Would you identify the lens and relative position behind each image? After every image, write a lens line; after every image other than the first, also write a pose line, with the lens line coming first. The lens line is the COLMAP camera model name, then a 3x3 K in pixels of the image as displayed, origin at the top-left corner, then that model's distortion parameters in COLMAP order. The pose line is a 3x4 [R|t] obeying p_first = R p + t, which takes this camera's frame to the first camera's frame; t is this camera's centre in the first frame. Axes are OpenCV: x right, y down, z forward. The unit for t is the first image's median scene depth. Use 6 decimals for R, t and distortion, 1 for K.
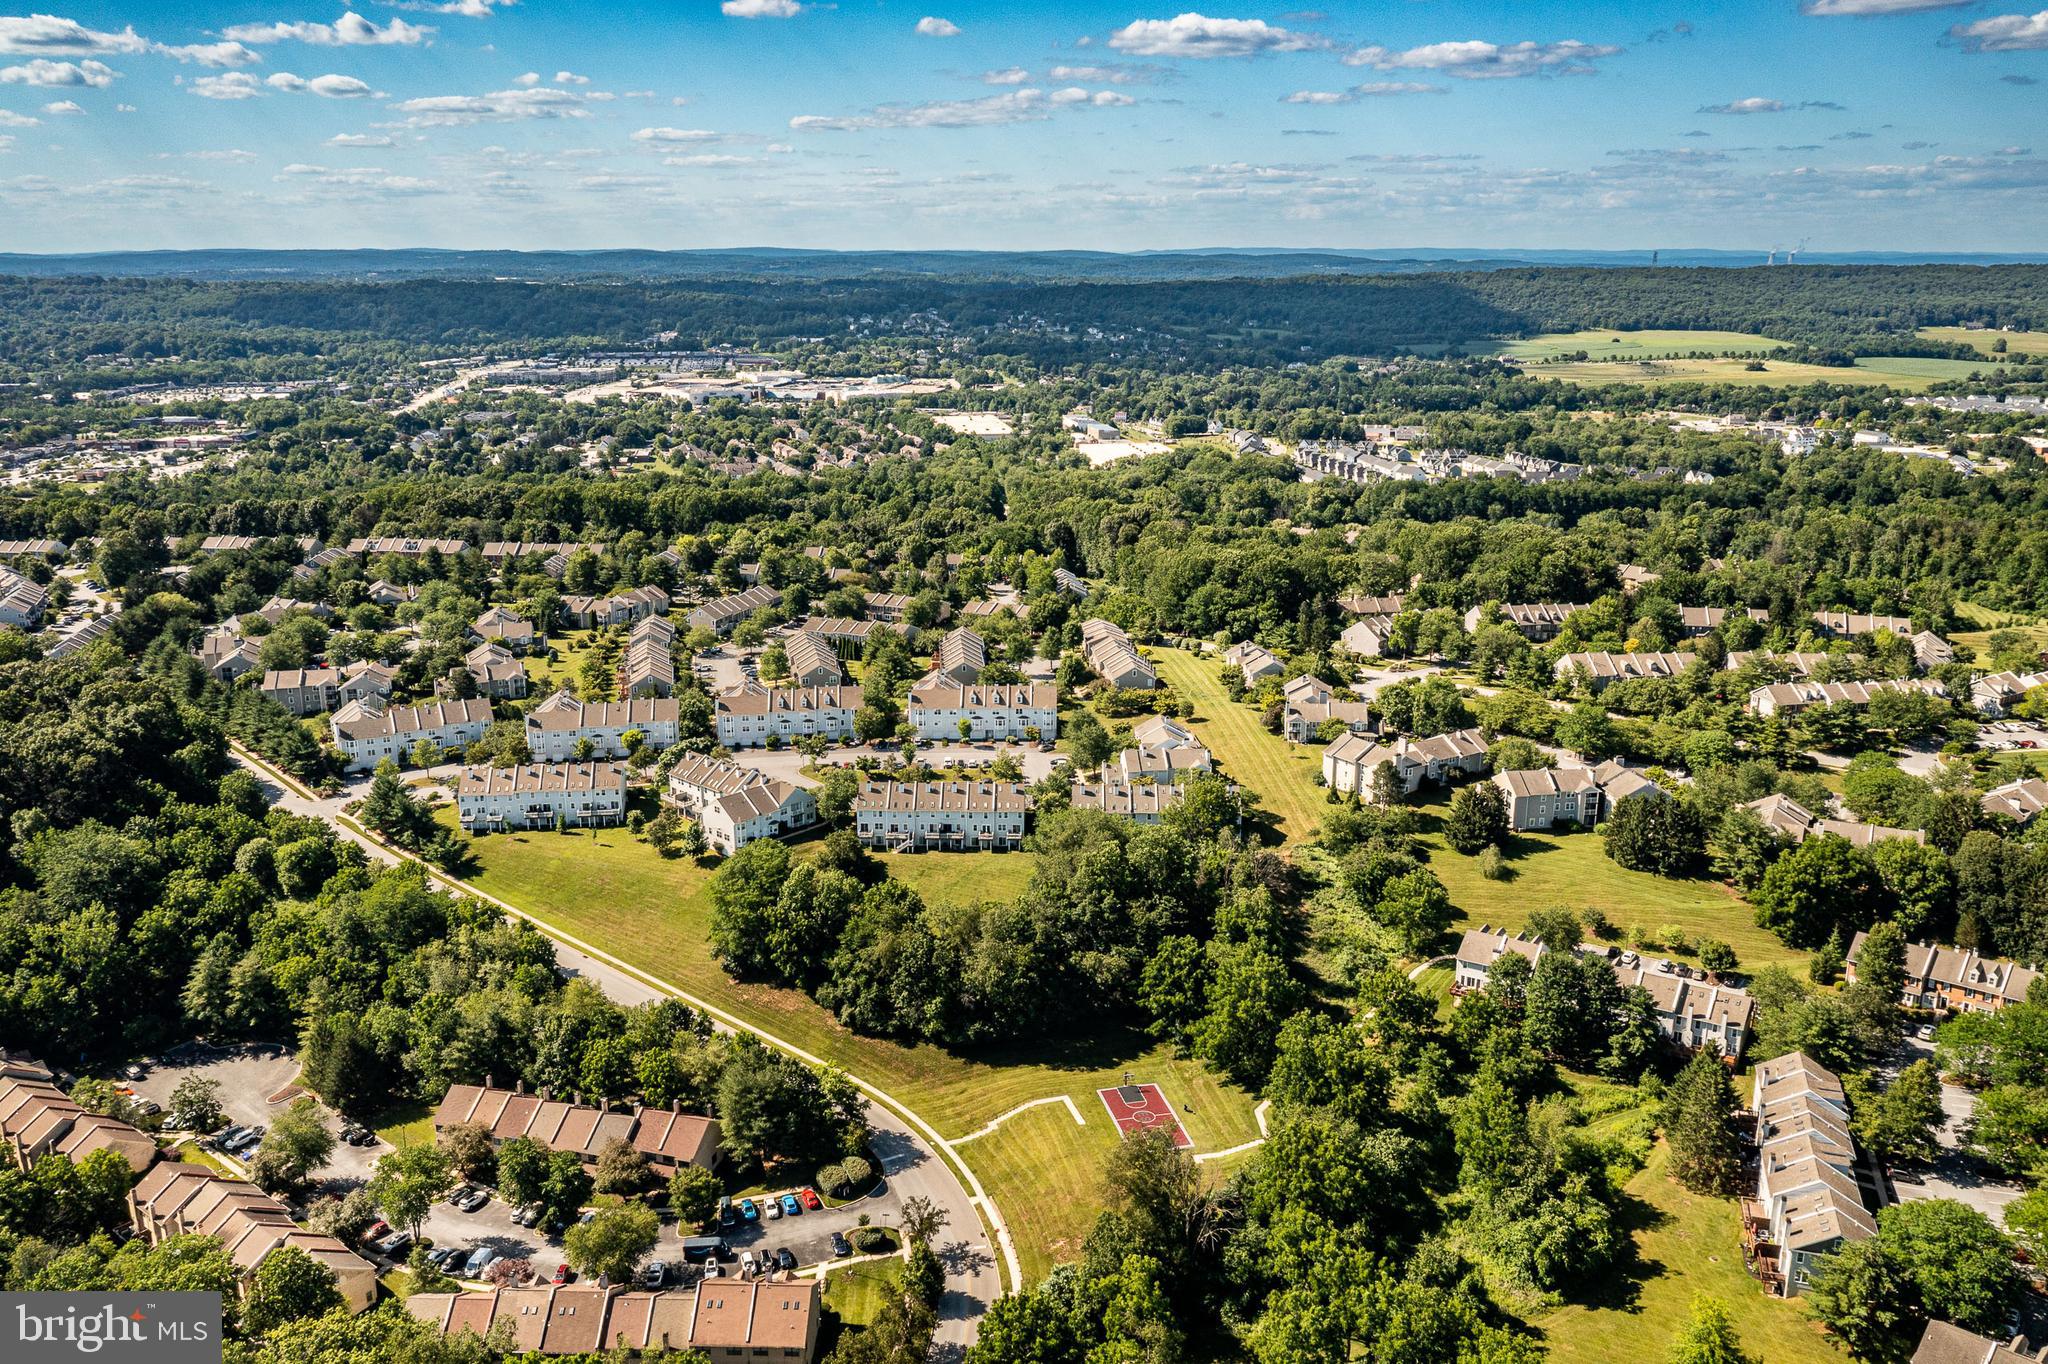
lens RADIAL K [[1601.6, 0, 1024.0], [0, 1601.6, 682.0], [0, 0, 1]] dist [-0.020891, 0.000735]
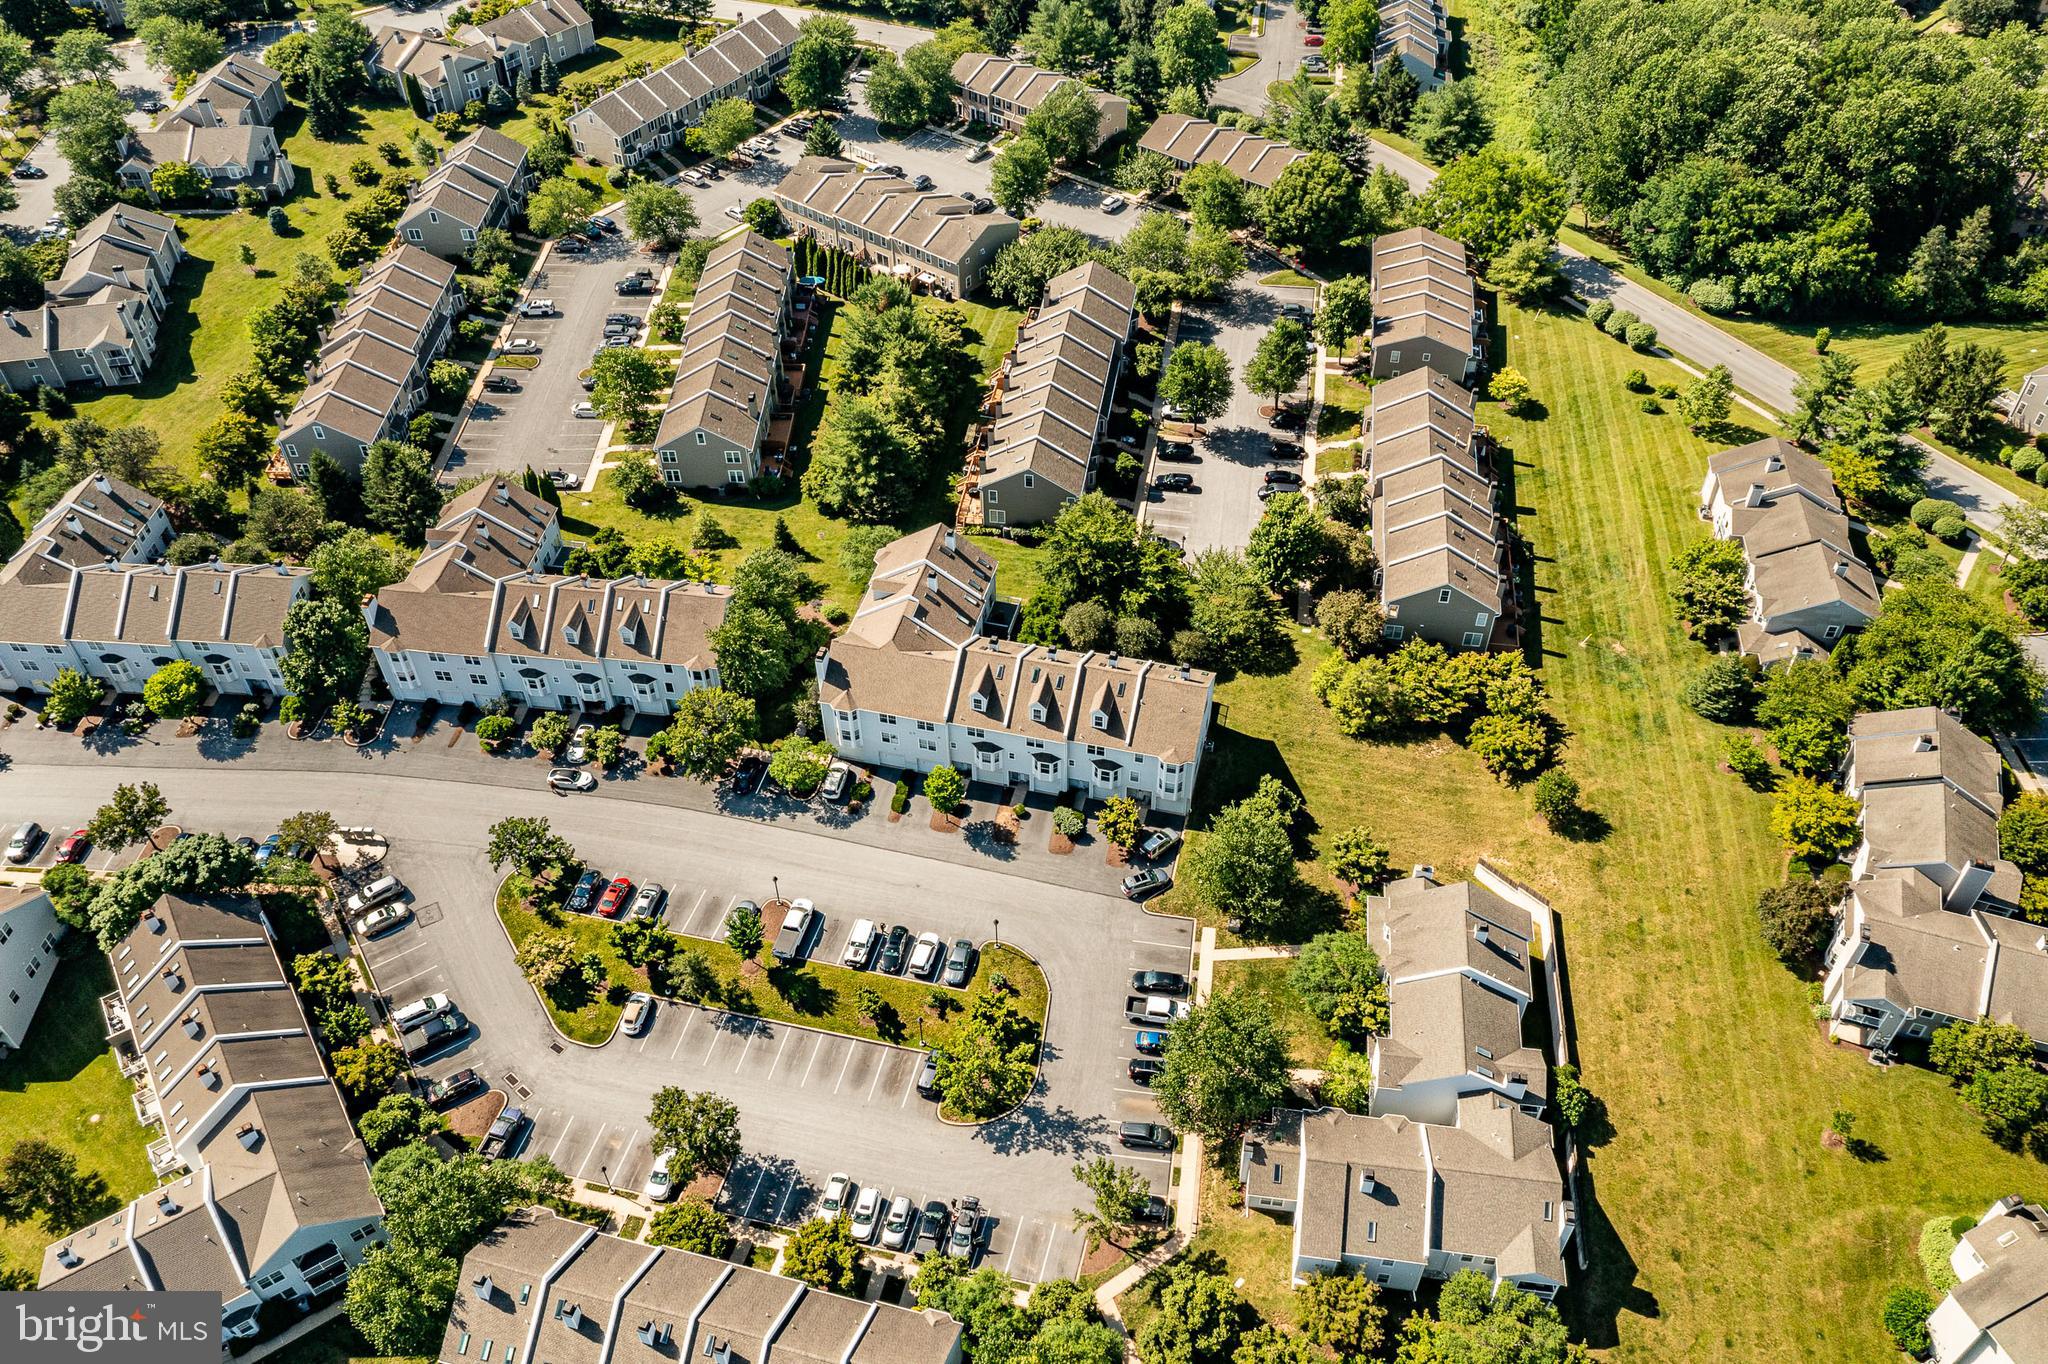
lens RADIAL K [[1601.6, 0, 1024.0], [0, 1601.6, 682.0], [0, 0, 1]] dist [-0.020891, 0.000735]
pose [[0.971414, 0.164822, -0.170849, 0.033884], [-0.055268, 0.856932, 0.512458, -0.149371], [0.230870, -0.488366, 0.841545, 0.543020]]
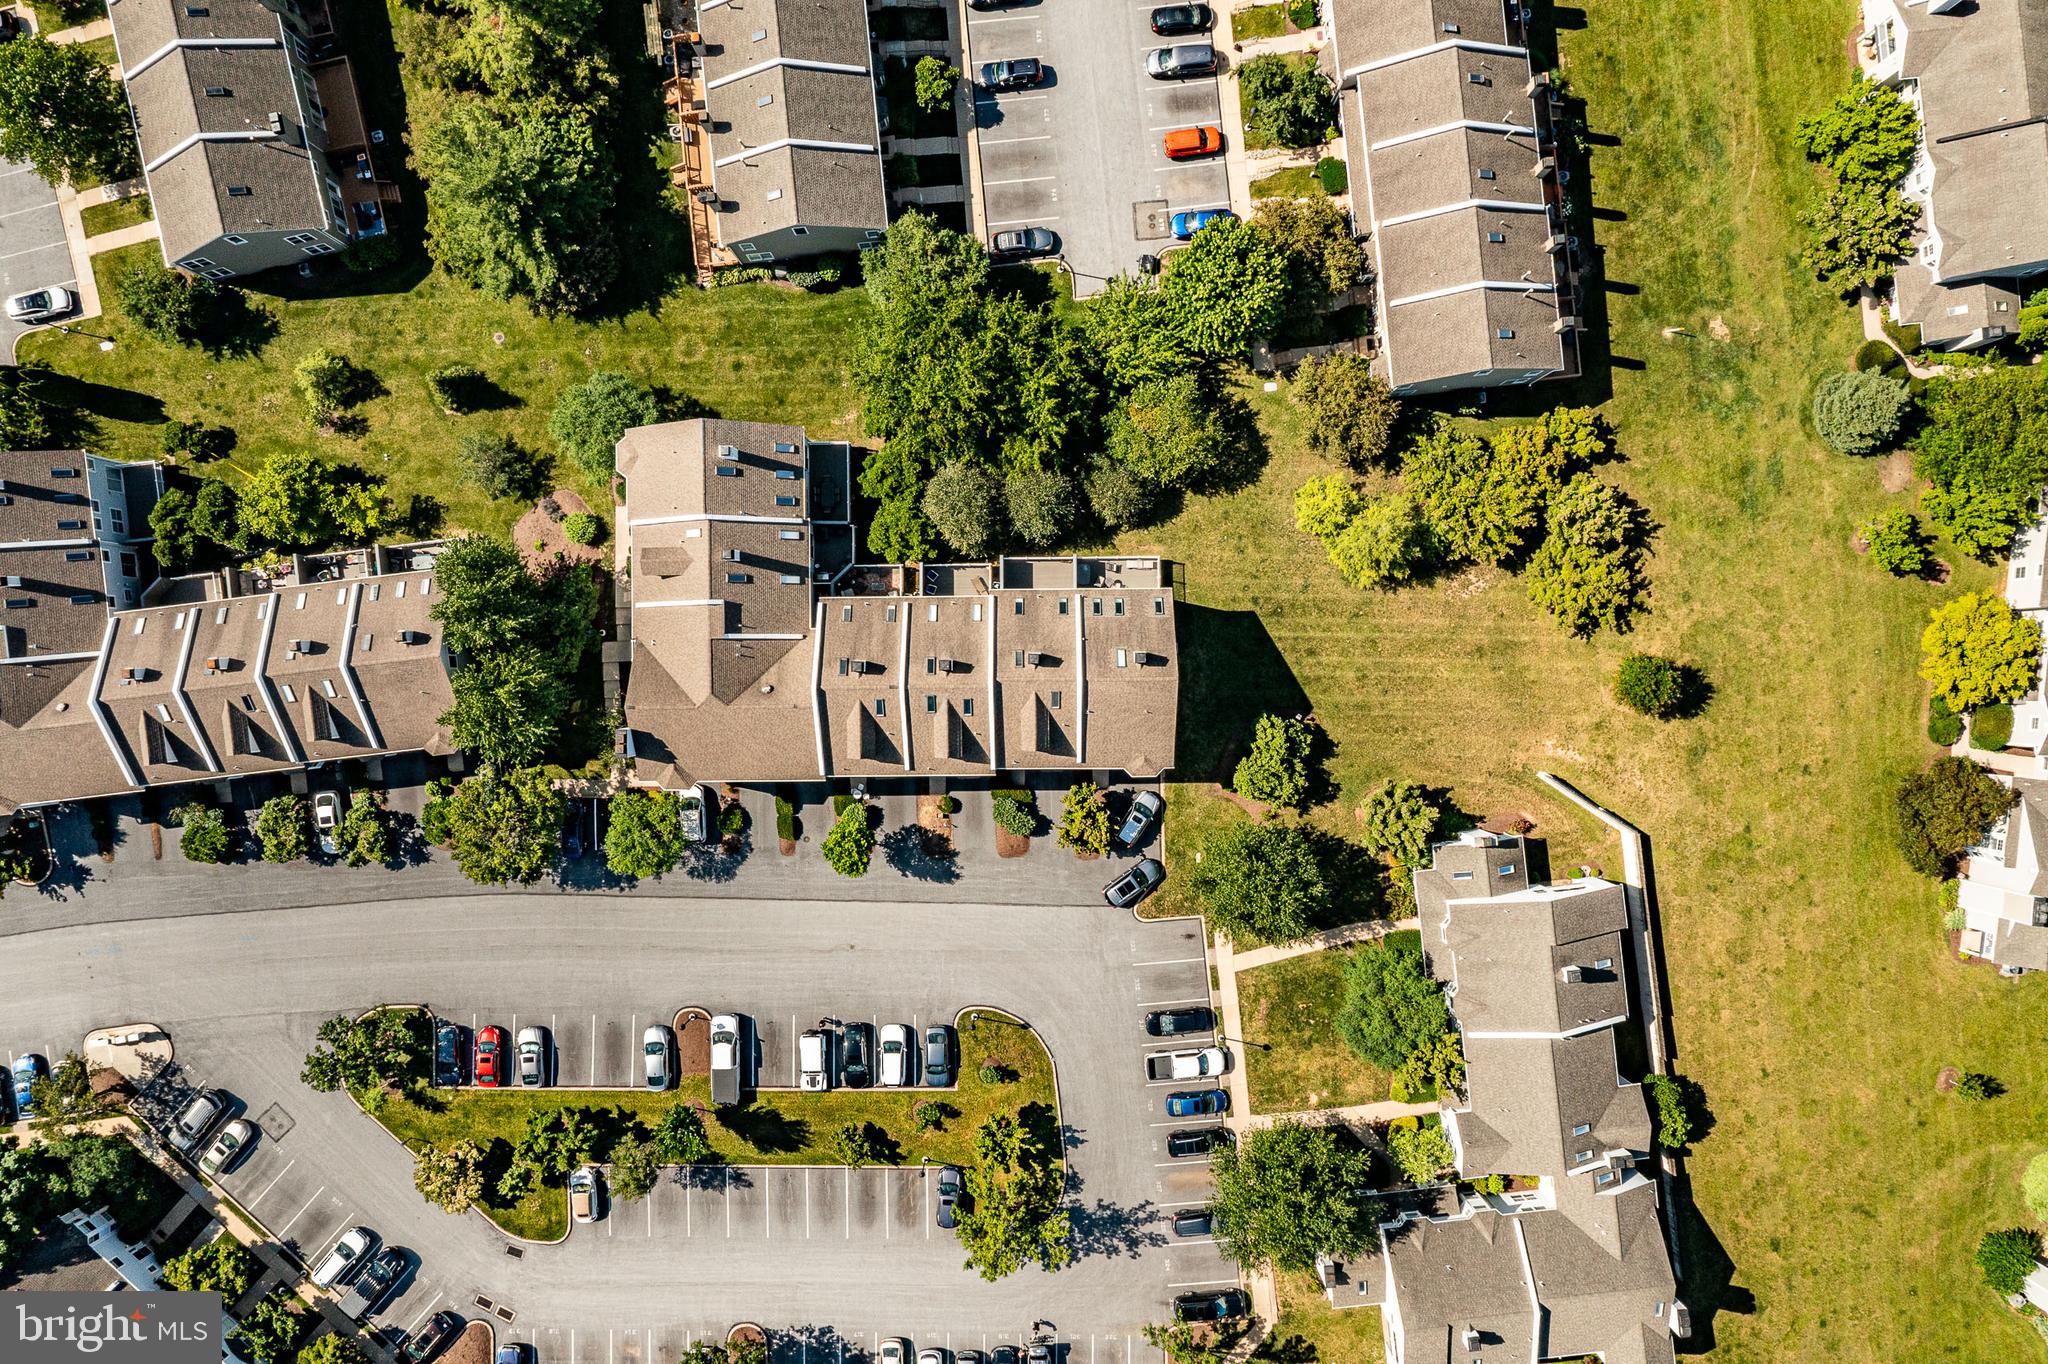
lens RADIAL K [[1601.6, 0, 1024.0], [0, 1601.6, 682.0], [0, 0, 1]] dist [-0.020891, 0.000735]
pose [[0.999791, -0.019658, -0.005582, -0.001711], [0.010269, 0.247142, 0.968925, -0.199319], [-0.017668, -0.968780, 0.247292, 0.745097]]
